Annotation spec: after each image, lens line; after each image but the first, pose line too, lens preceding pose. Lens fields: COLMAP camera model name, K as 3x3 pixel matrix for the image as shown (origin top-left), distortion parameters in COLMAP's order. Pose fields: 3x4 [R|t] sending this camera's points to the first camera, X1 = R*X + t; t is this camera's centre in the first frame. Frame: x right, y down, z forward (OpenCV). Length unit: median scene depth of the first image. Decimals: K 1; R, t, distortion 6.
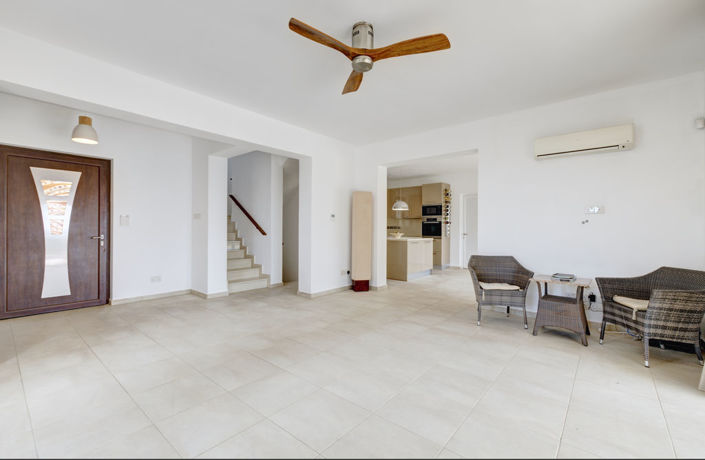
lens RADIAL K [[306.2, 0, 356.5], [0, 306.2, 227.2], [0, 0, 1]] dist [0.005273, 0.000104]
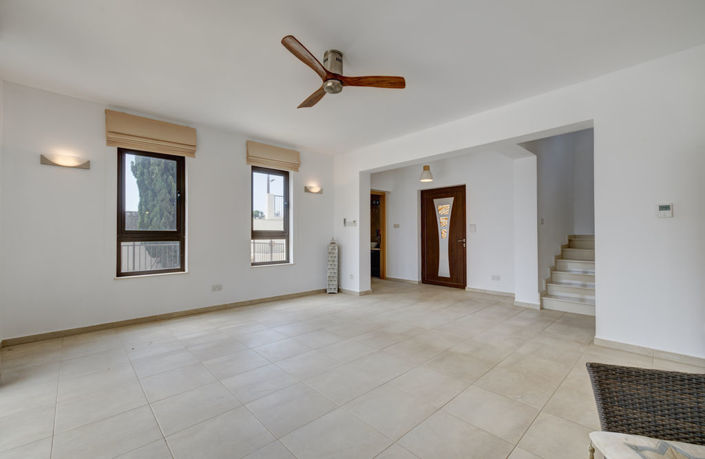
lens RADIAL K [[306.2, 0, 357.8], [0, 306.2, 231.0], [0, 0, 1]] dist [0.005273, 0.000104]
pose [[-0.106653, -0.010683, -0.994239, 0.664666], [0.004665, 0.999926, -0.011245, 0.002127], [0.994285, -0.005838, -0.106595, 0.714887]]
